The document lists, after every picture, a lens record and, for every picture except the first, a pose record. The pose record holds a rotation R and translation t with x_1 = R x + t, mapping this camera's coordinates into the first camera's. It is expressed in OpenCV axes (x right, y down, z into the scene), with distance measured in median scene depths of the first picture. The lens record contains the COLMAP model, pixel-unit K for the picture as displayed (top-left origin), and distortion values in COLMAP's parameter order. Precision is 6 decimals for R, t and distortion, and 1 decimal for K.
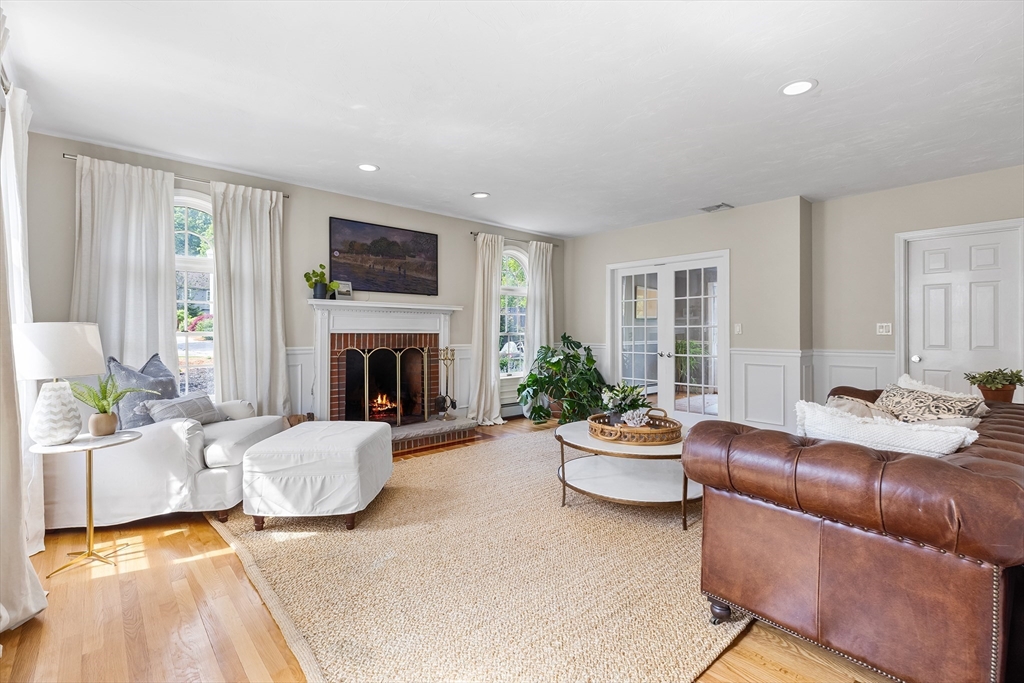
lens RADIAL K [[462.6, 0, 513.0], [0, 462.6, 329.0], [0, 0, 1]] dist [0.003815, -0.000831]
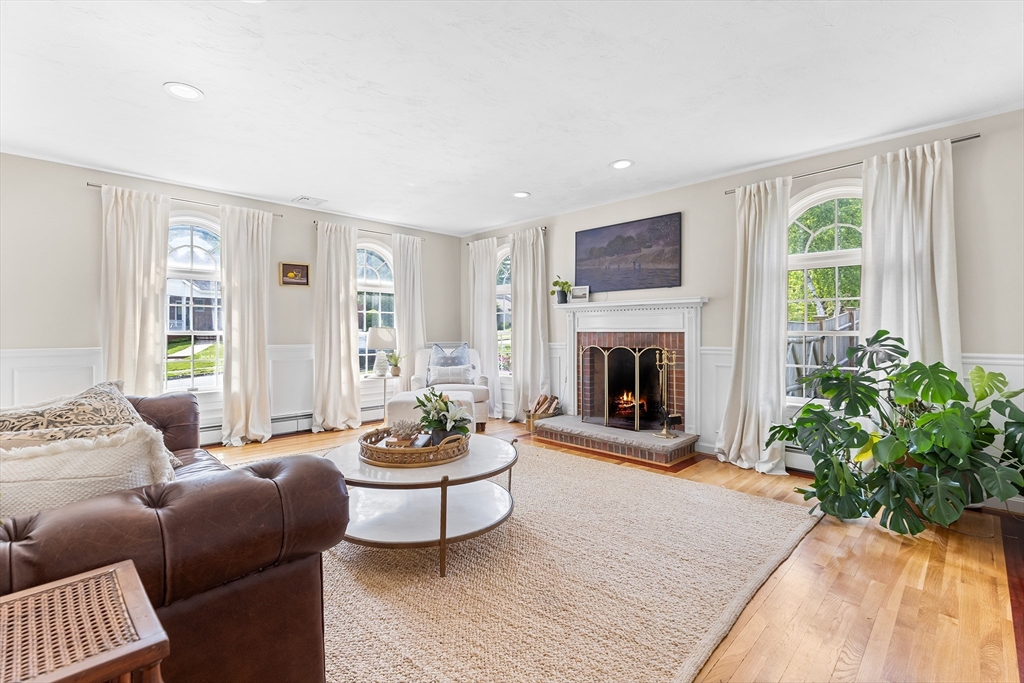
lens RADIAL K [[462.6, 0, 508.5], [0, 462.6, 331.7], [0, 0, 1]] dist [0.003815, -0.000831]
pose [[0.045502, -0.000867, -0.998964, 0.659842], [0.007729, 0.999970, -0.000516, 0.006705], [0.998934, -0.007698, 0.045508, 0.674189]]
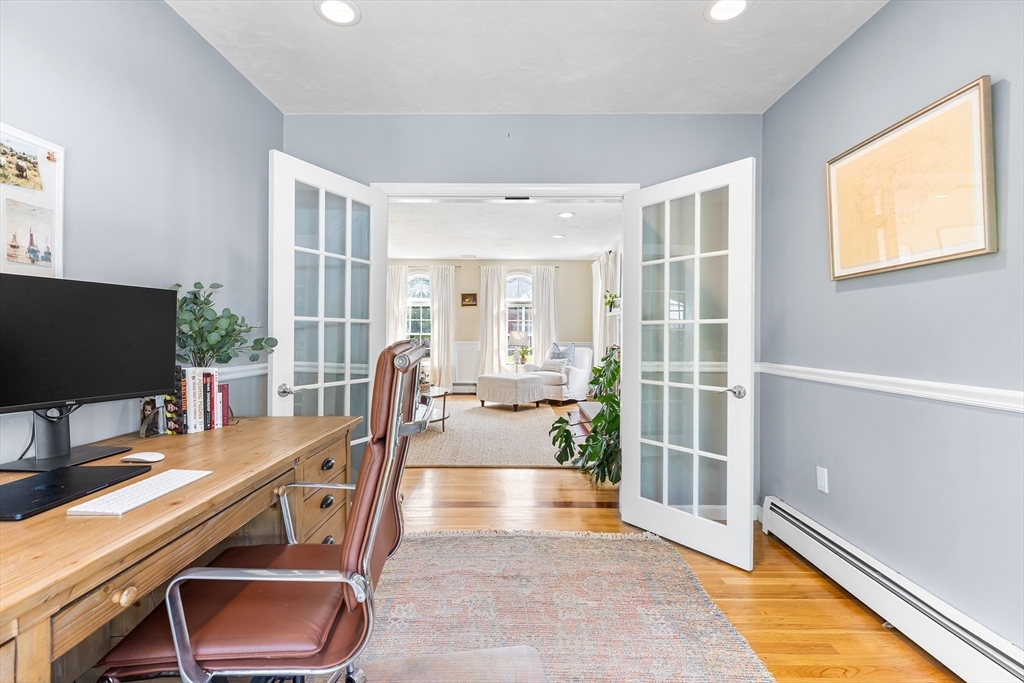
lens RADIAL K [[462.6, 0, 514.0], [0, 462.6, 335.6], [0, 0, 1]] dist [0.003815, -0.000831]
pose [[-0.664804, -0.000768, -0.747017, 0.782264], [-0.000758, 1.000000, -0.000353, 0.009807], [0.747017, 0.000332, -0.664805, 1.484806]]
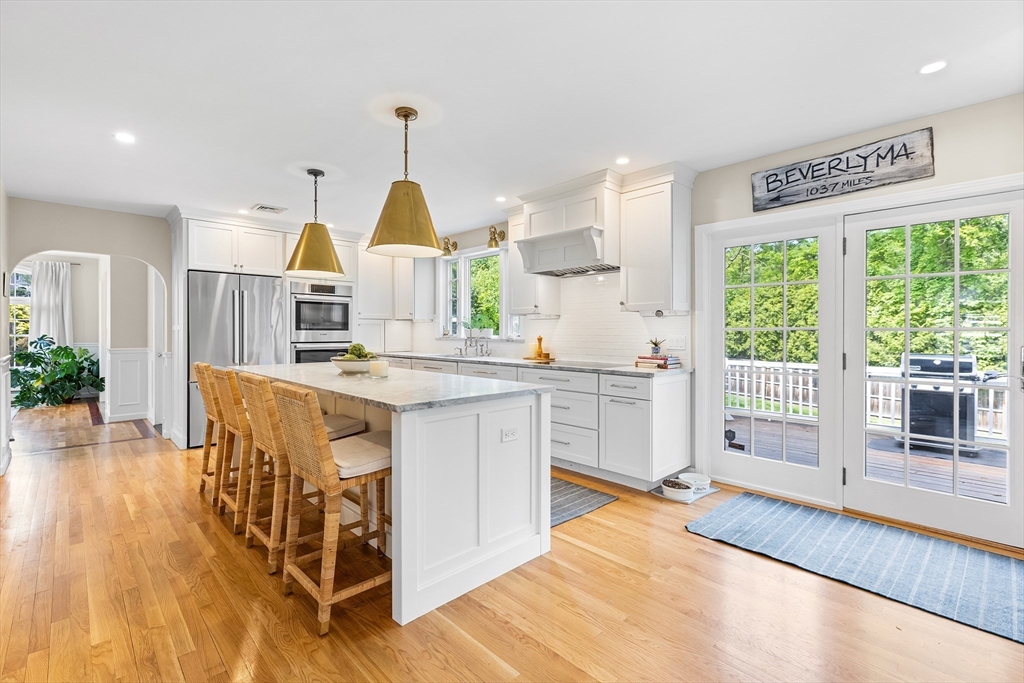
lens RADIAL K [[462.6, 0, 509.3], [0, 462.6, 332.5], [0, 0, 1]] dist [0.003815, -0.000831]
pose [[0.999587, 0.004017, 0.028449, 1.528774], [-0.004197, 0.999972, 0.006267, -0.013494], [-0.028423, -0.006384, 0.999576, -0.336137]]
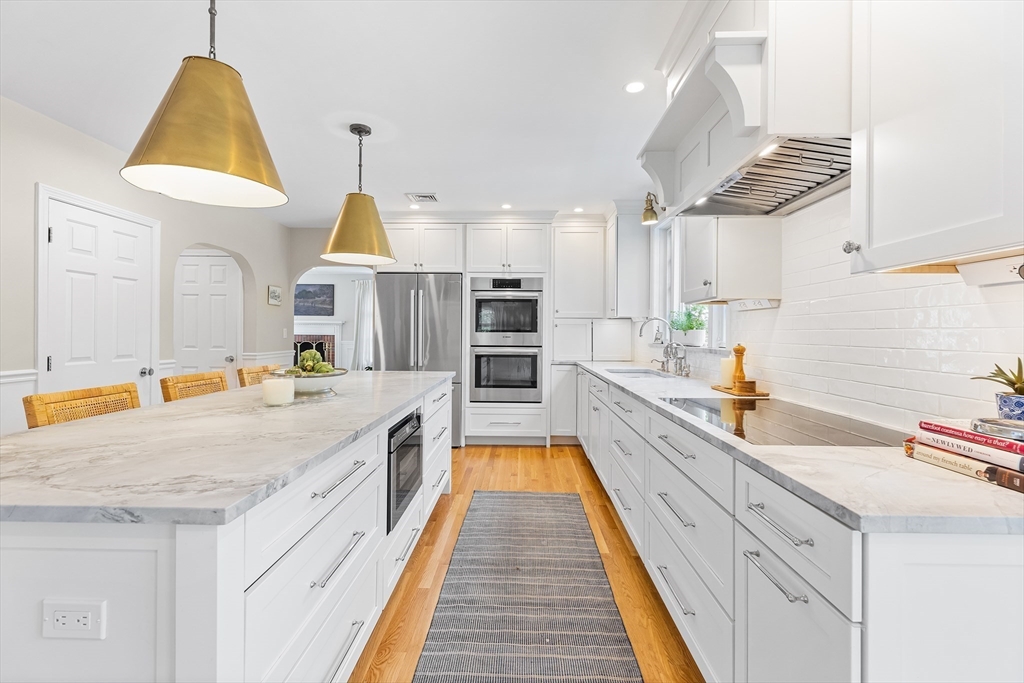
lens RADIAL K [[462.6, 0, 511.0], [0, 462.6, 334.5], [0, 0, 1]] dist [0.003815, -0.000831]
pose [[0.721323, 0.009294, -0.692536, 1.771694], [-0.004658, 0.999952, 0.008569, -0.013578], [0.692583, -0.002955, 0.721332, 0.114769]]
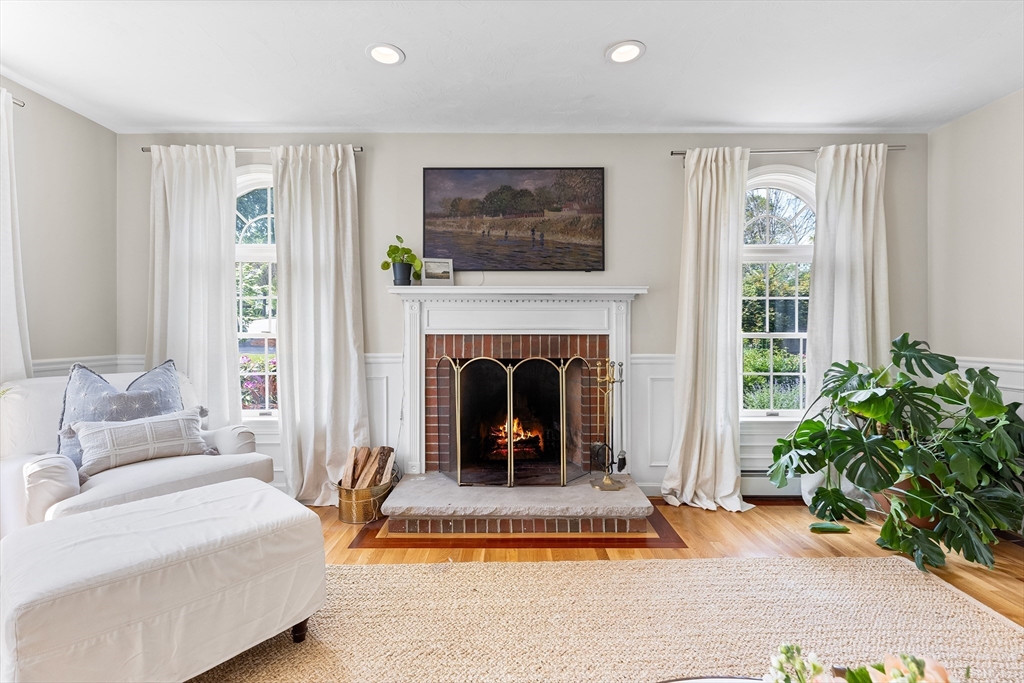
lens RADIAL K [[462.6, 0, 510.7], [0, 462.6, 331.8], [0, 0, 1]] dist [0.003815, -0.000831]
pose [[0.742980, -0.001356, -0.669313, 0.147179], [0.006224, 0.999969, 0.004883, 0.002026], [0.669285, -0.007794, 0.742965, 0.492648]]
